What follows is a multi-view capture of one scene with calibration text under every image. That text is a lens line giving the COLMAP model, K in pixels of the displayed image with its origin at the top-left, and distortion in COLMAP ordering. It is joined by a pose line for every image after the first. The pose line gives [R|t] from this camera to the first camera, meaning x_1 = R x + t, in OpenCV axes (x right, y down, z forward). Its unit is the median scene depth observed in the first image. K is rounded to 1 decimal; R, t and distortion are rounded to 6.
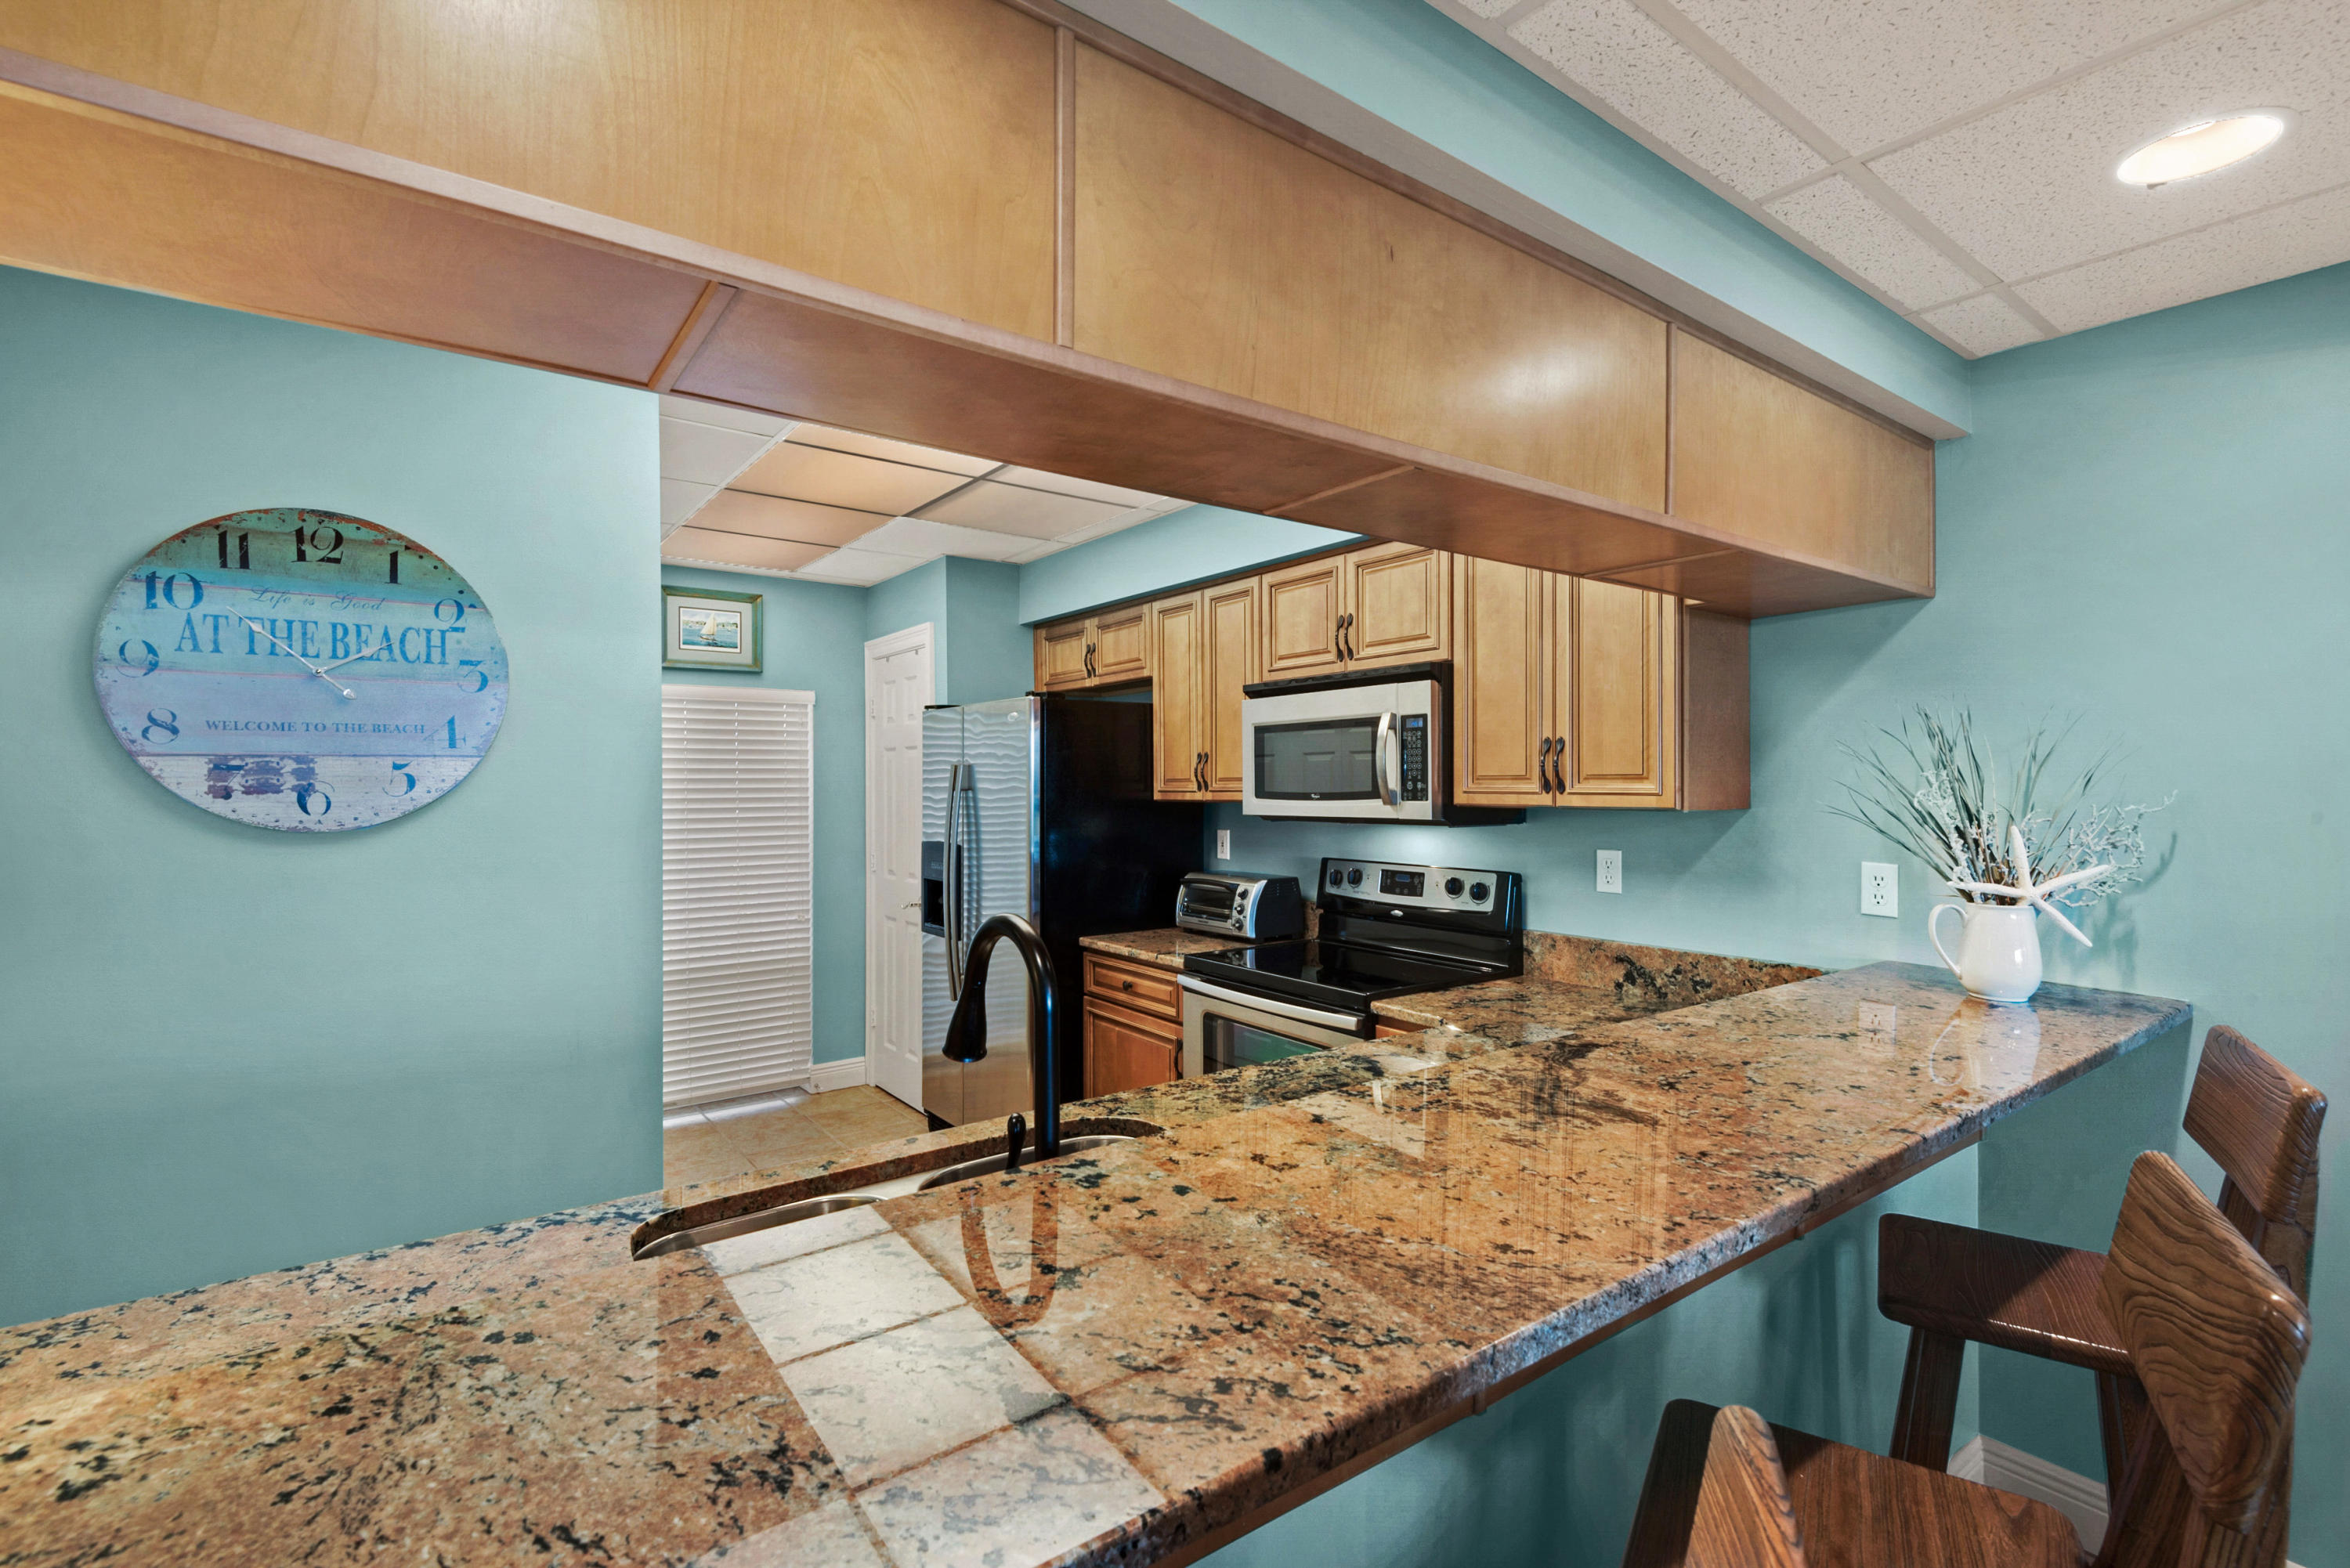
lens RADIAL K [[1074.3, 0, 1160.6], [0, 1074.3, 789.5], [0, 0, 1]] dist [0.026985, -0.015834]
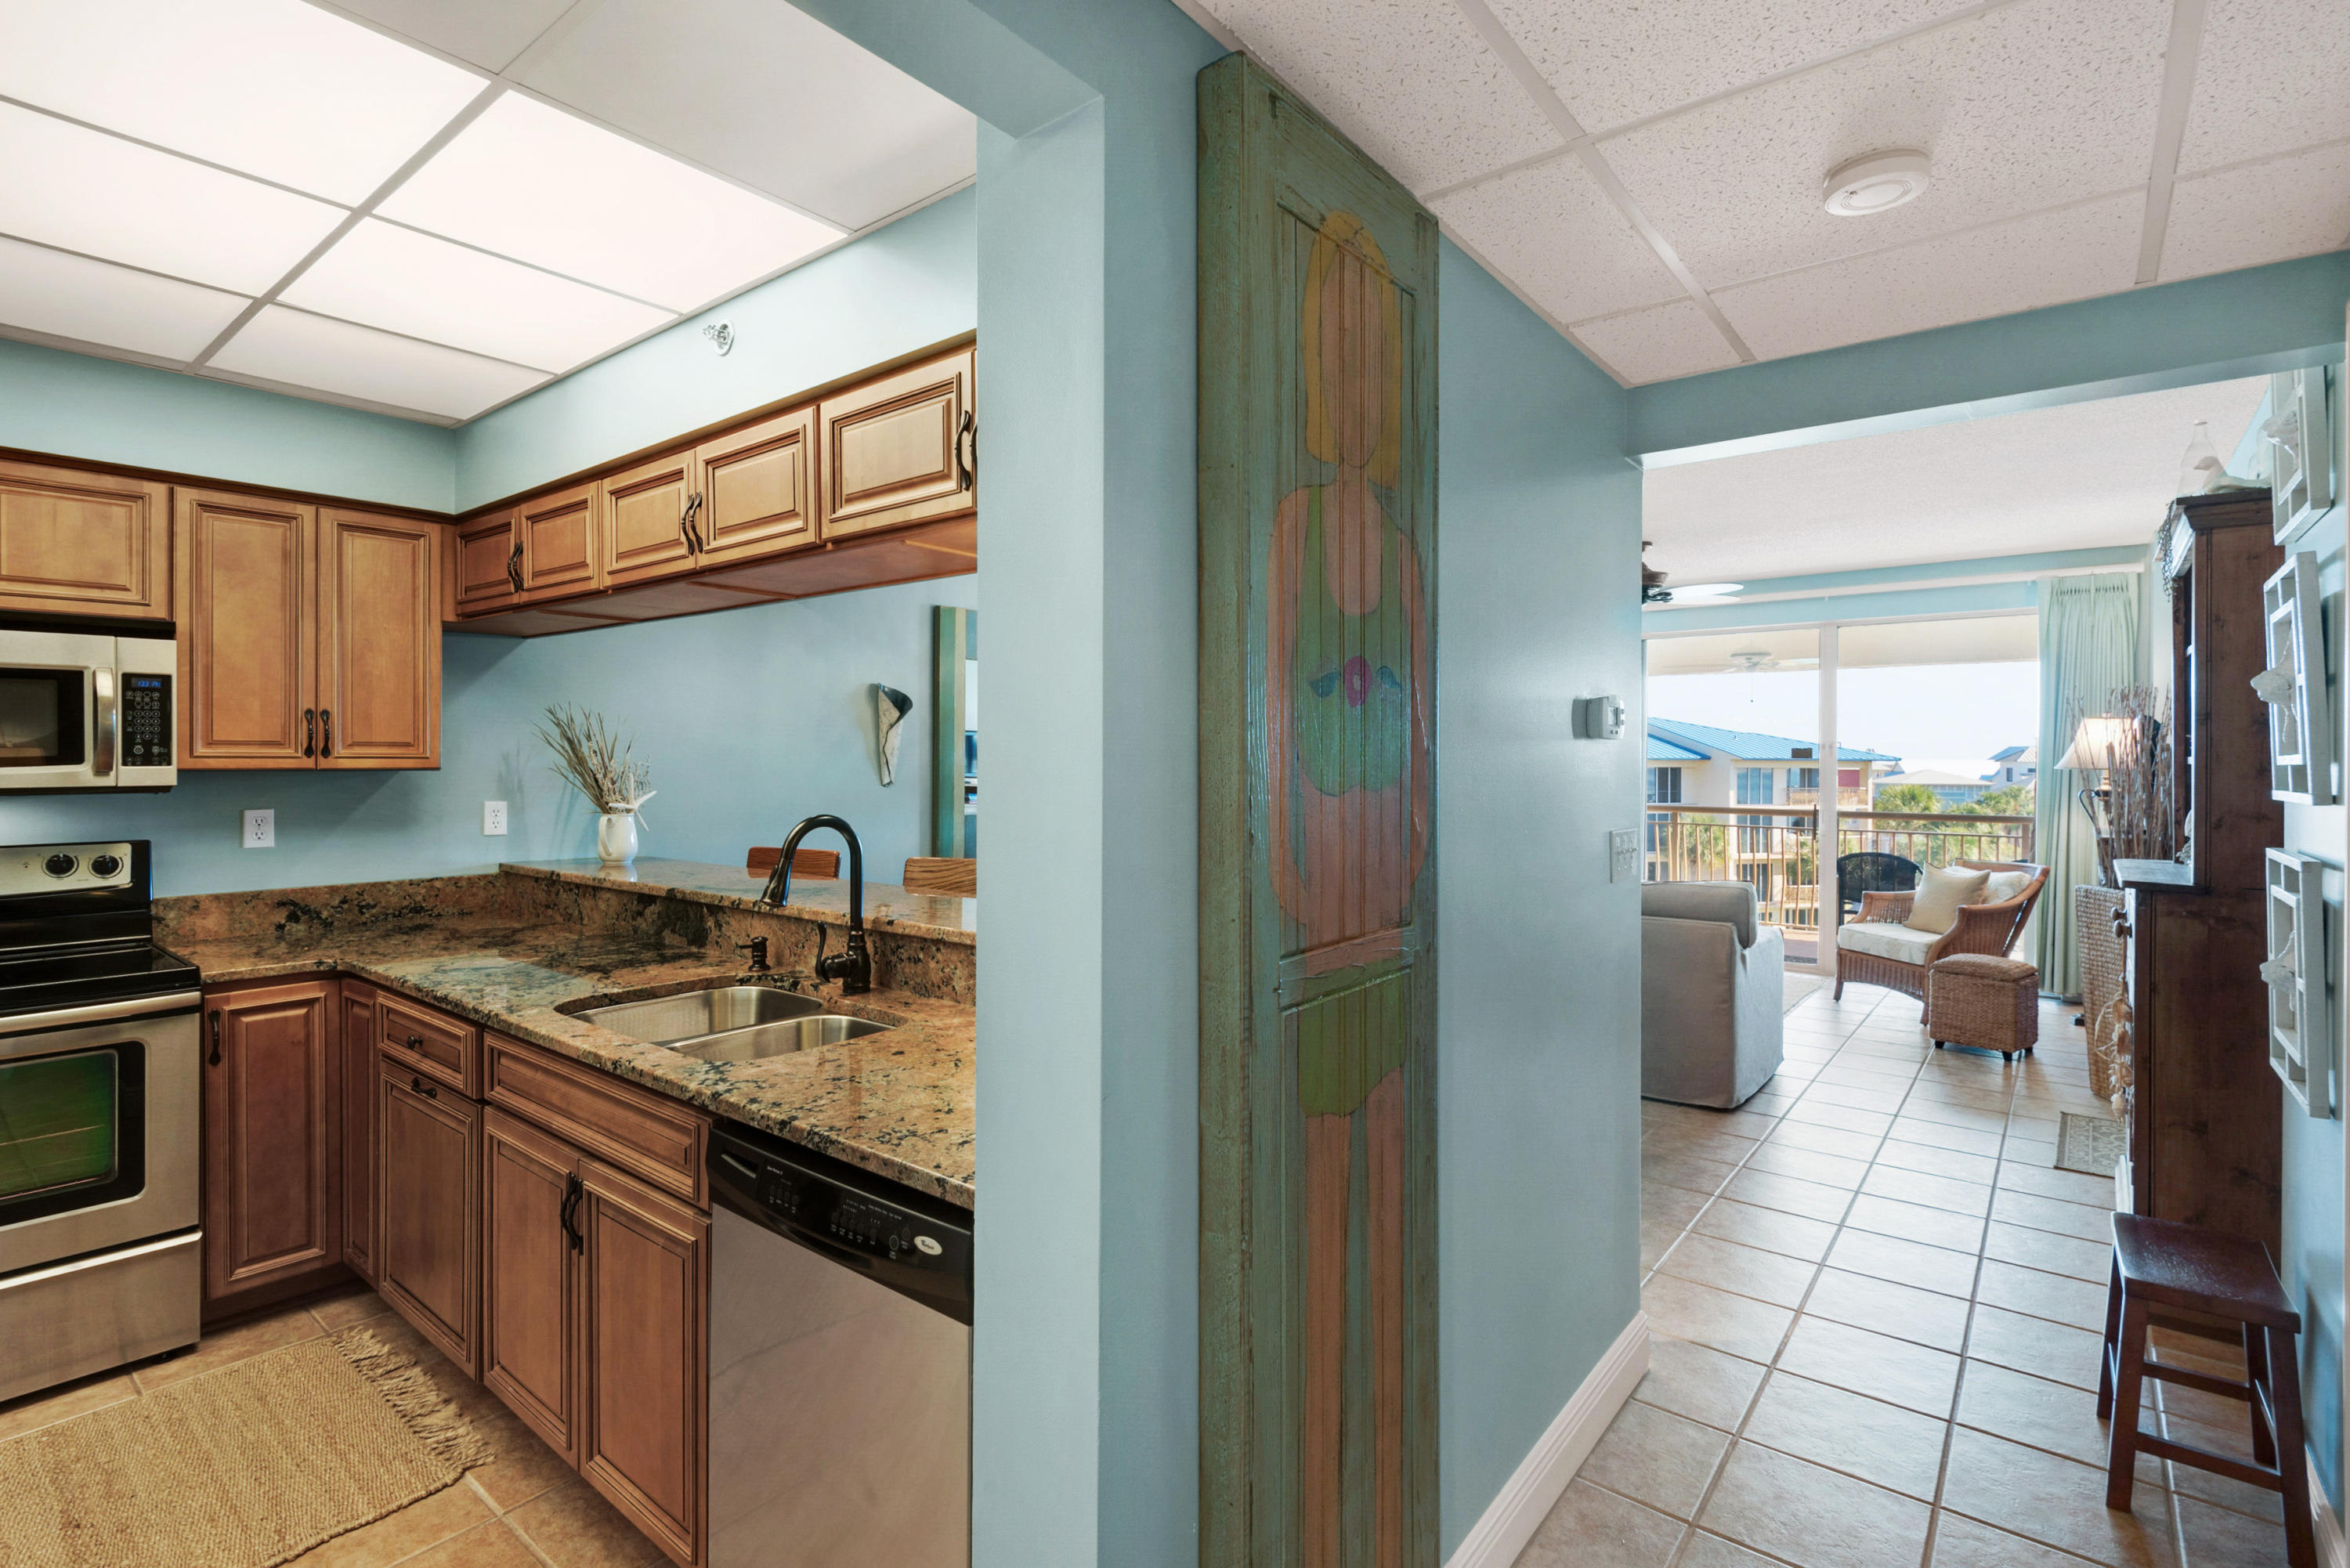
lens RADIAL K [[1074.3, 0, 1167.7], [0, 1074.3, 759.8], [0, 0, 1]] dist [0.026985, -0.015834]
pose [[-0.252700, -0.000476, 0.967545, -1.174018], [0.003077, 0.999994, 0.001296, 0.008313], [-0.967540, 0.003304, -0.252697, 0.485549]]
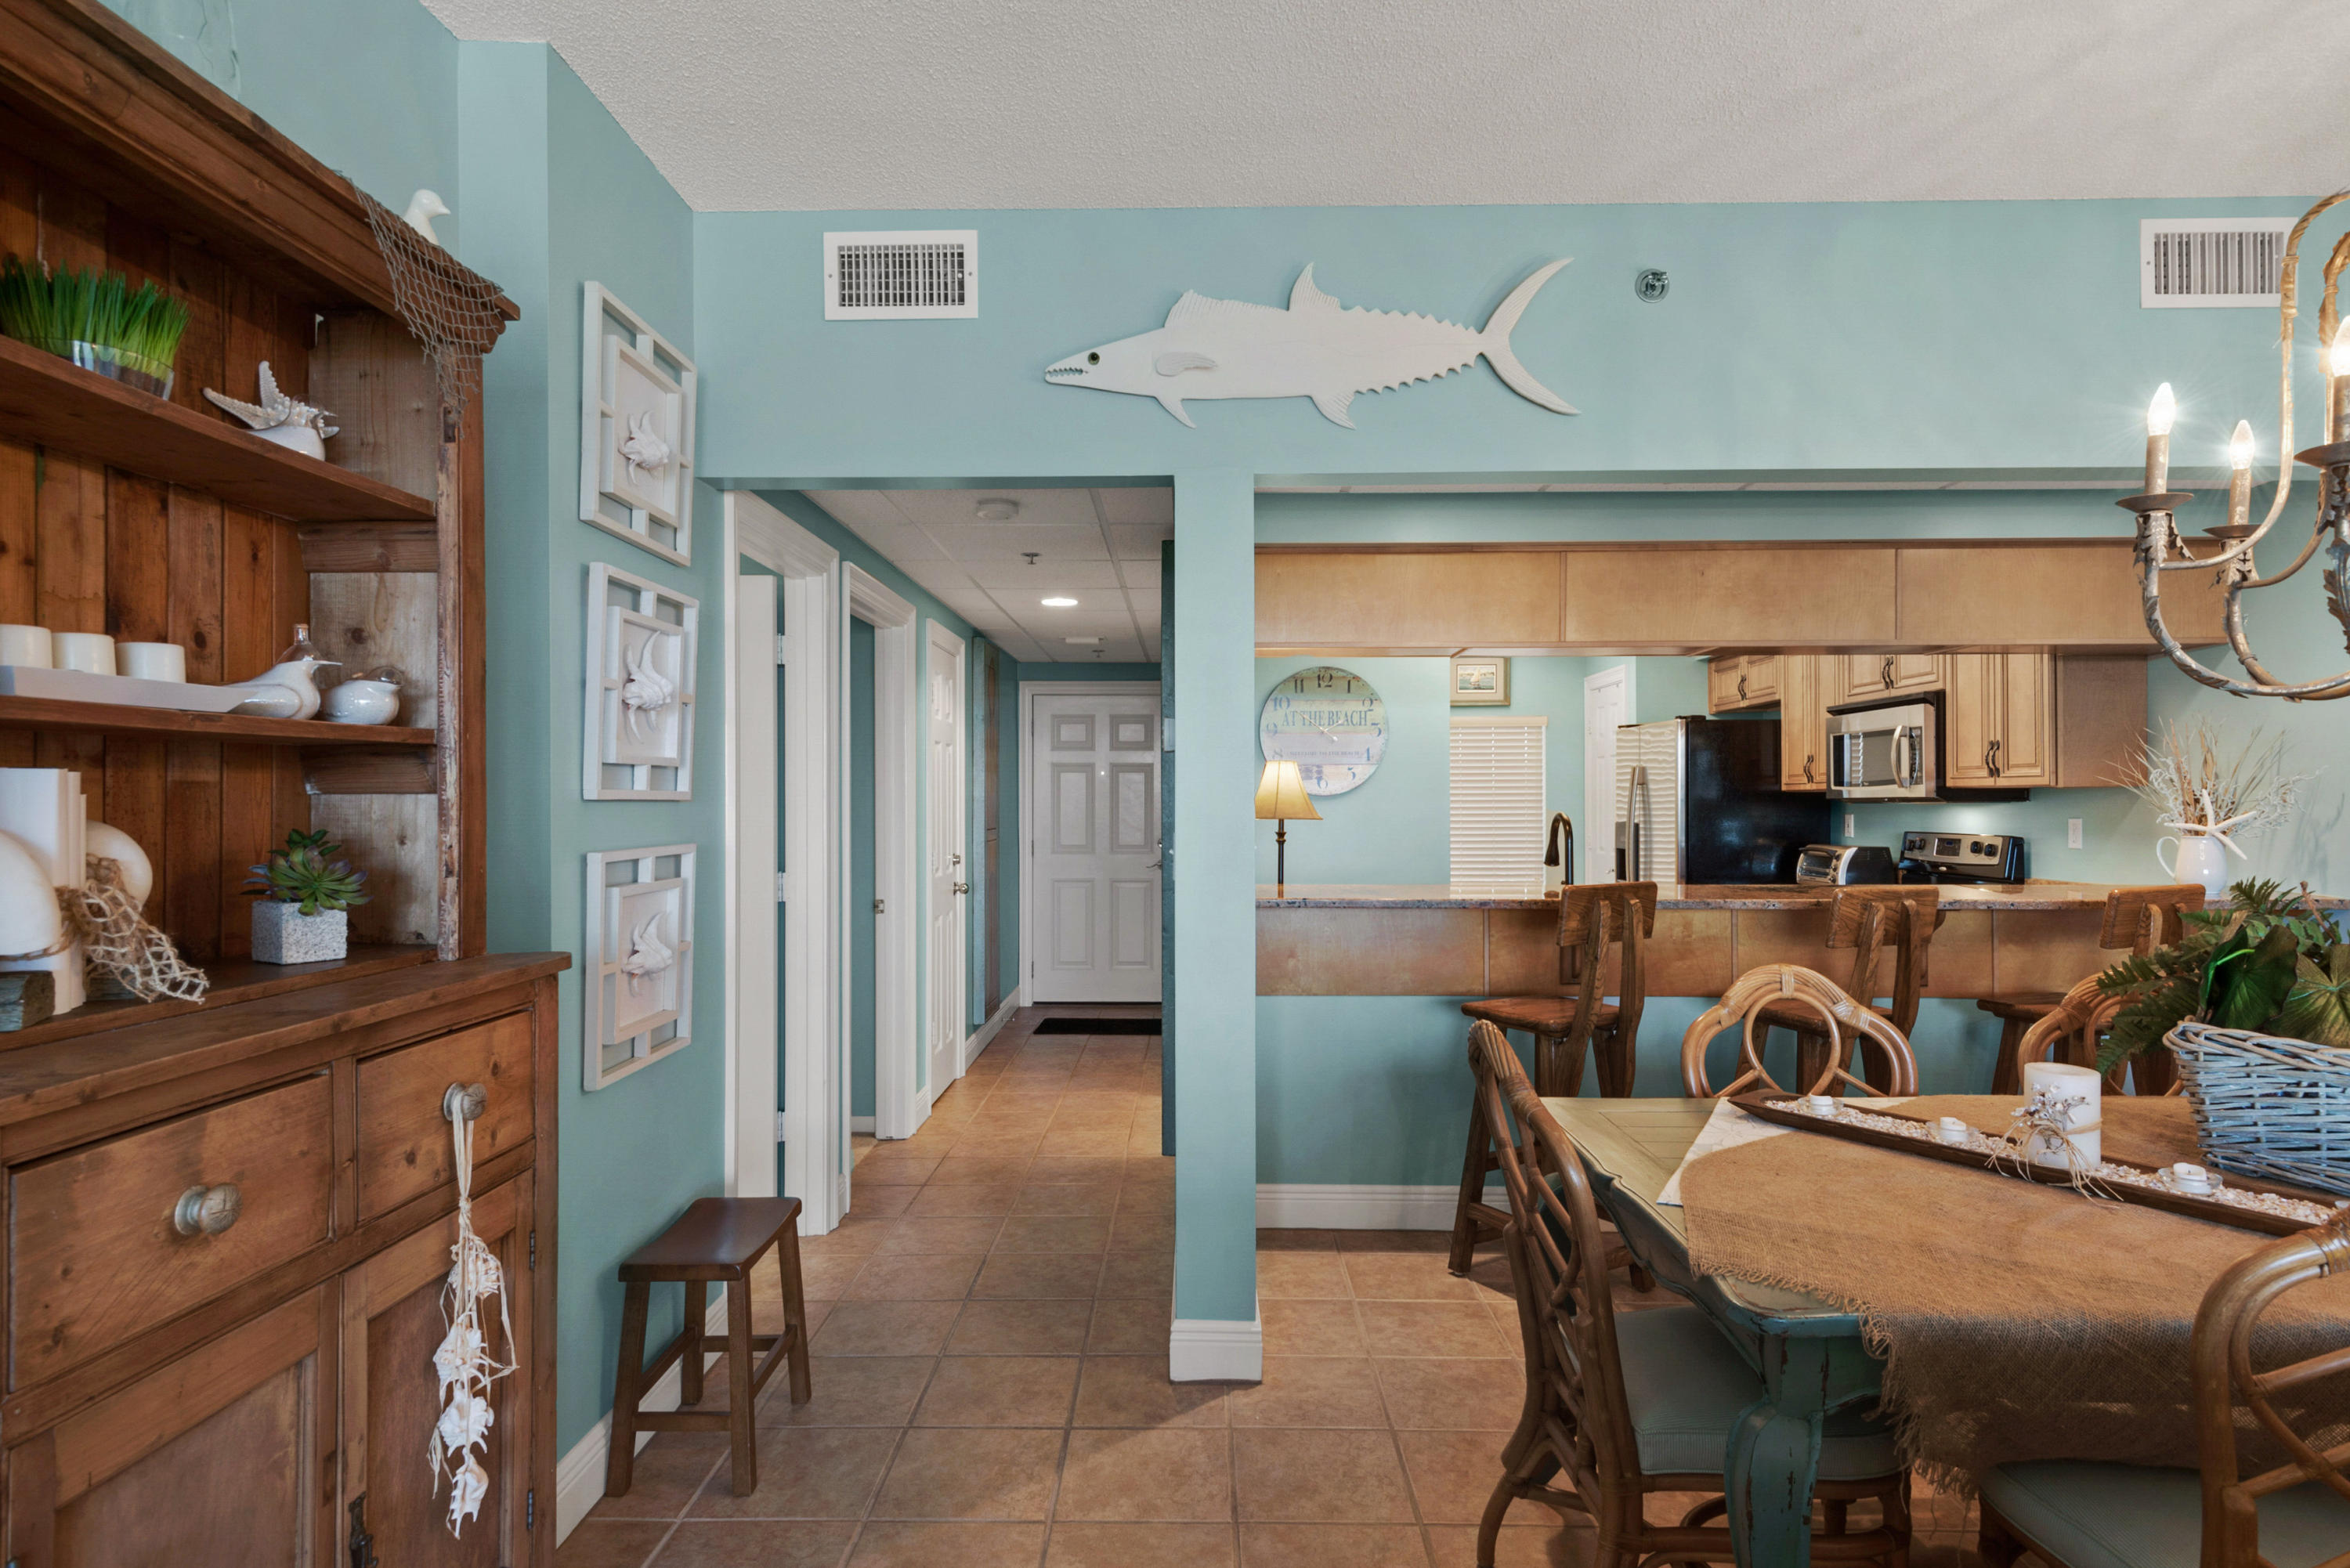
lens RADIAL K [[1224.3, 0, 1191.7], [0, 1224.3, 787.3], [0, 0, 1]] dist [0.036512, -0.009623]
pose [[0.810659, -0.005042, -0.585497, 0.556648], [-0.003749, 0.999898, -0.013801, 0.054412], [0.585507, 0.013382, 0.810557, -1.297308]]
